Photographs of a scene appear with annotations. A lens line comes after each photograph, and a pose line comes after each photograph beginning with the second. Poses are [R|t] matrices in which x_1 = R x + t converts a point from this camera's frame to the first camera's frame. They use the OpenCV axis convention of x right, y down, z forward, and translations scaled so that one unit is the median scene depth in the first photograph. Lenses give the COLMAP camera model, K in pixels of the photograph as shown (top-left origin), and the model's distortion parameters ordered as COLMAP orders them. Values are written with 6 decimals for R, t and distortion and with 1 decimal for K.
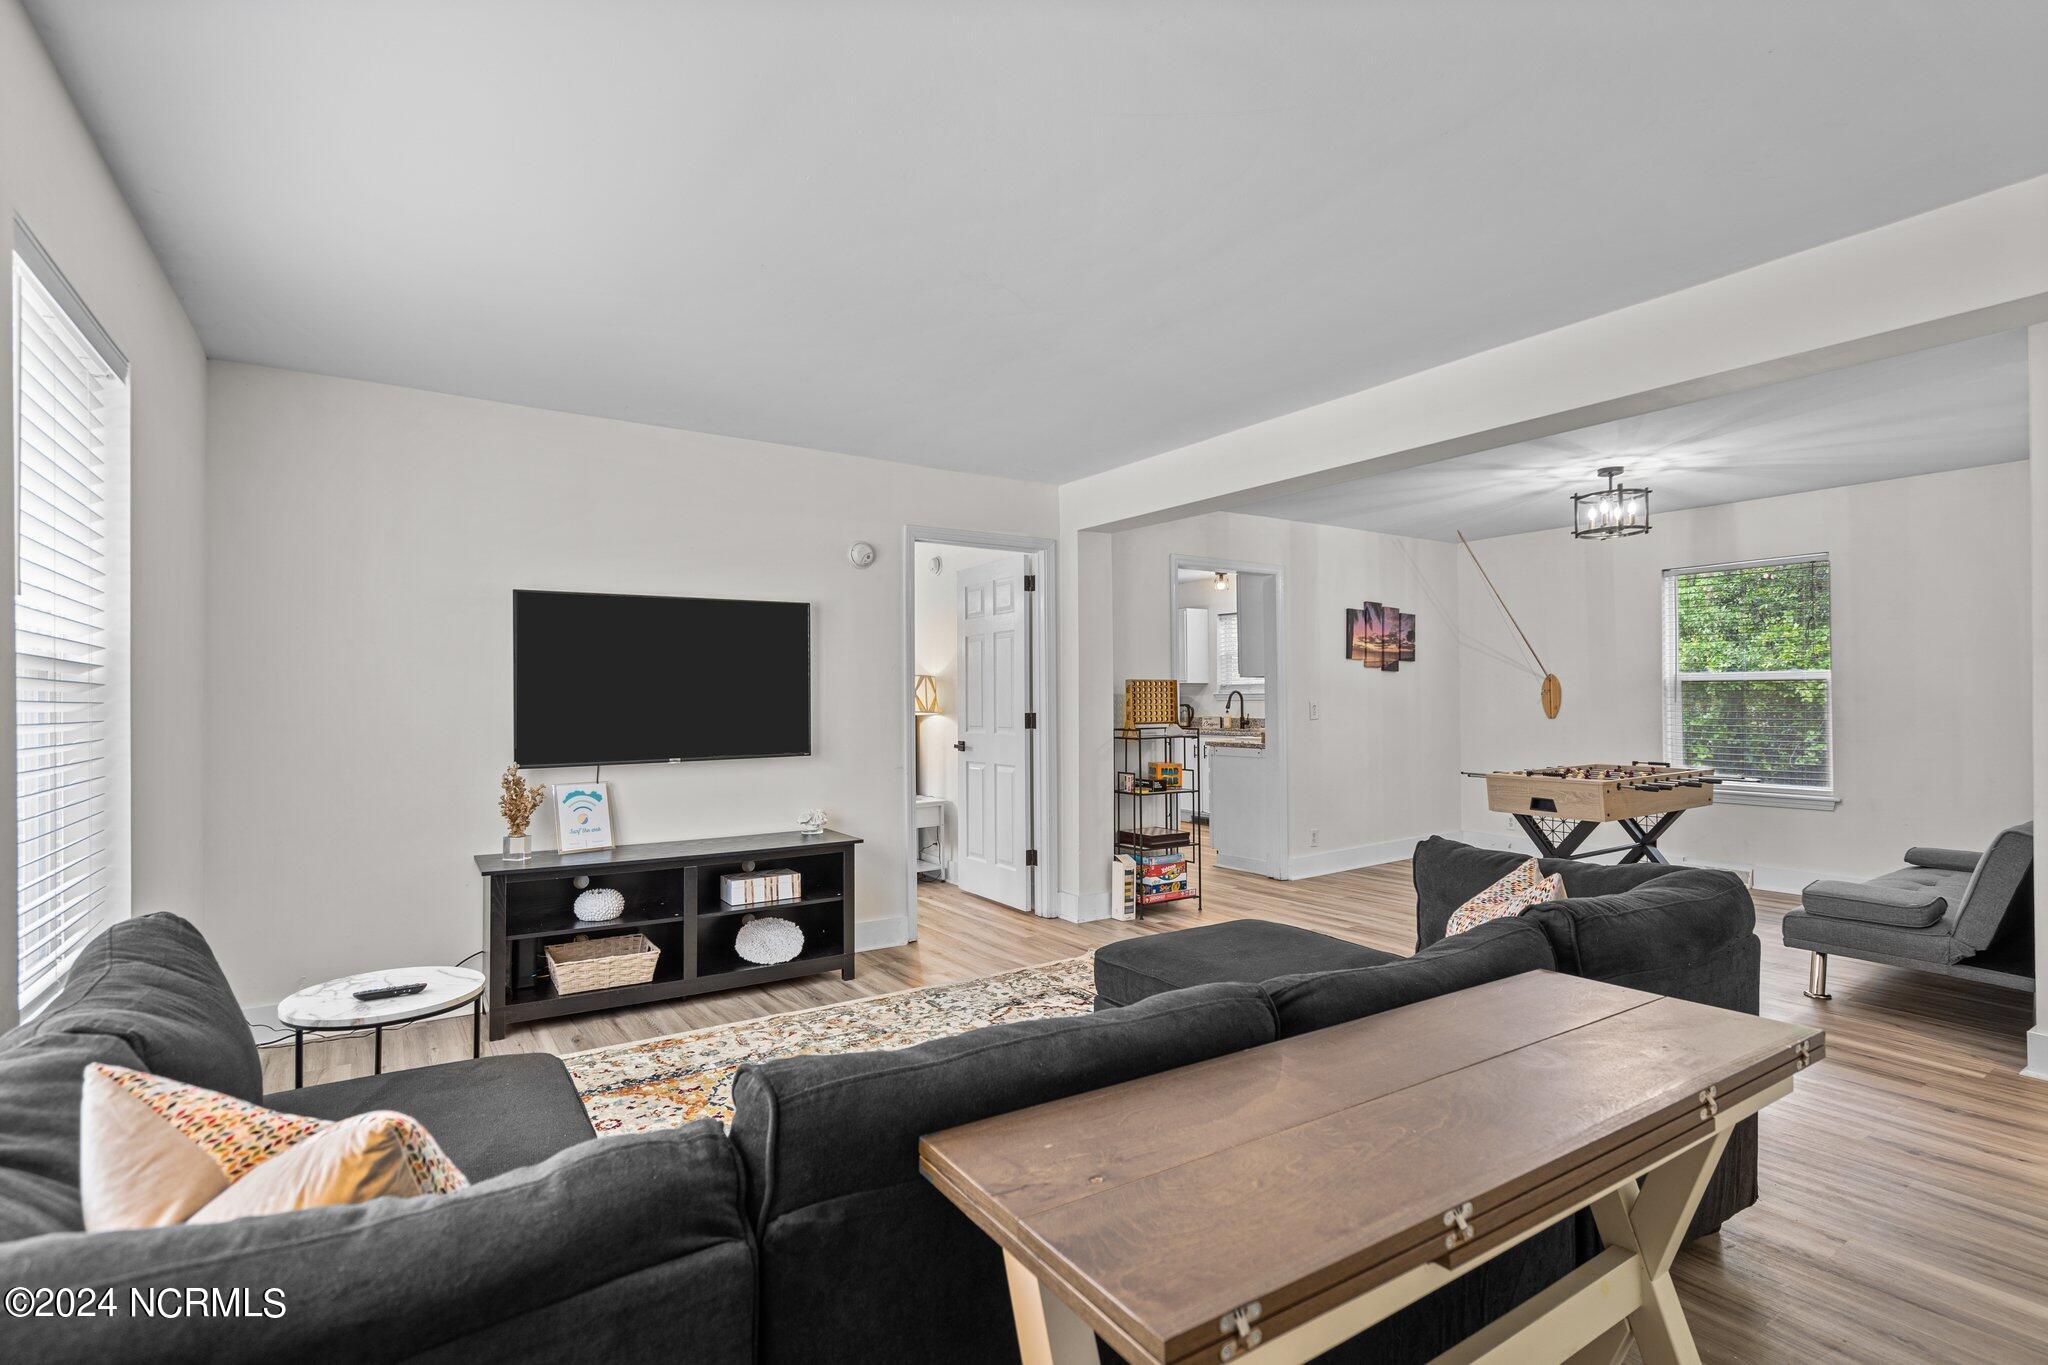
lens RADIAL K [[956.7, 0, 1032.6], [0, 956.7, 689.8], [0, 0, 1]] dist [0.010988, 0.000055]
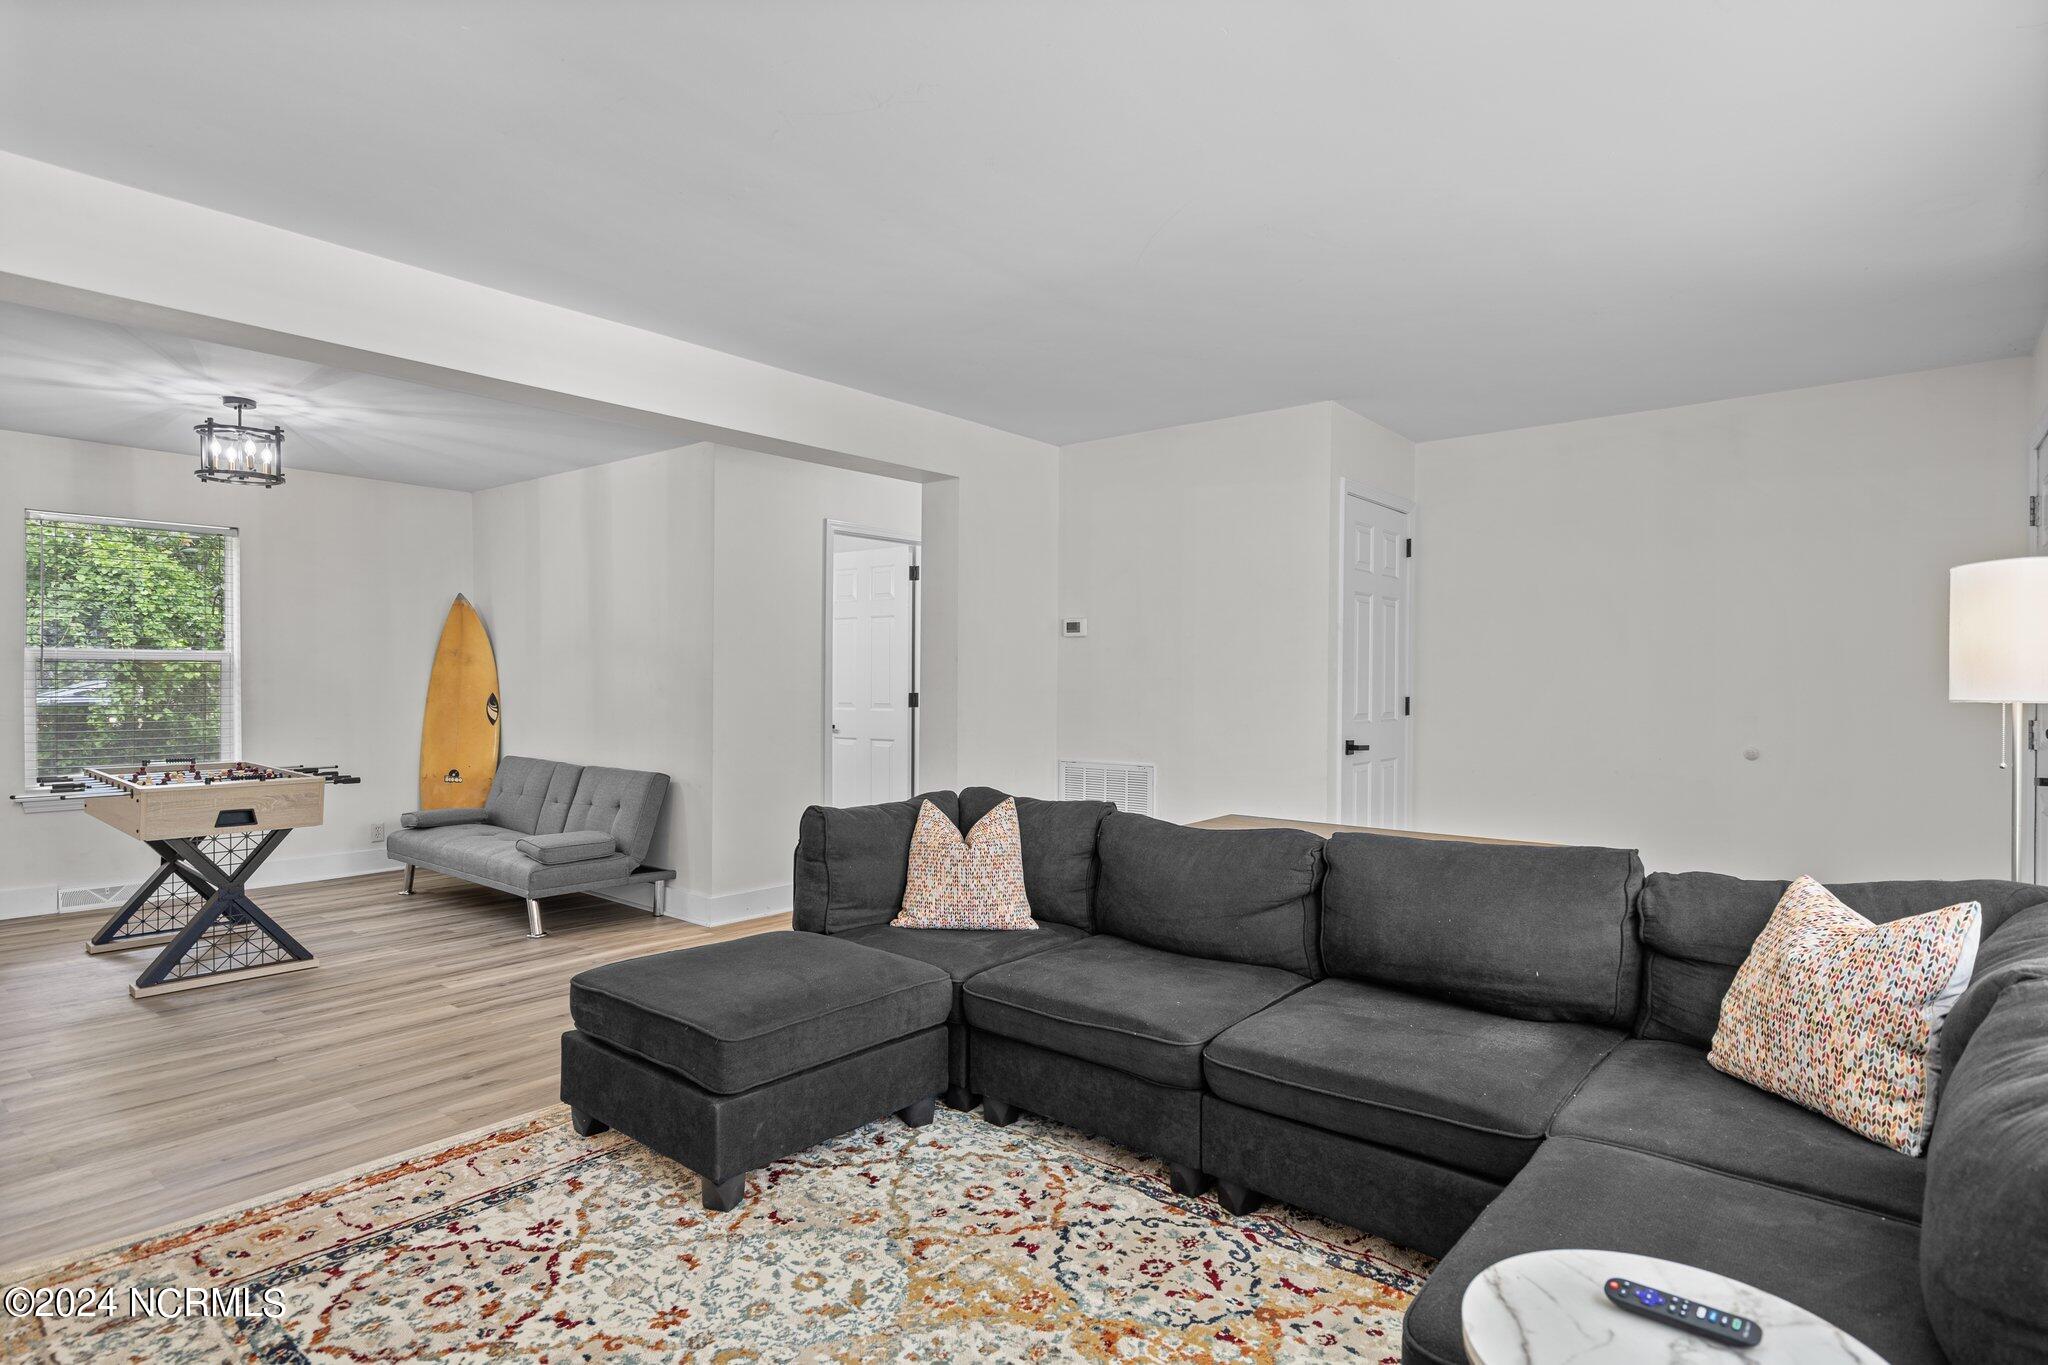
lens RADIAL K [[1063.8, 0, 1024.0], [0, 1063.8, 682.5], [0, 0, 1]] dist [0.002817, 0.000771]
pose [[-0.272025, 0.001978, 0.962288, -0.356349], [-0.008863, 0.999950, -0.004561, 0.006929], [-0.962249, -0.009770, -0.271994, 0.478444]]
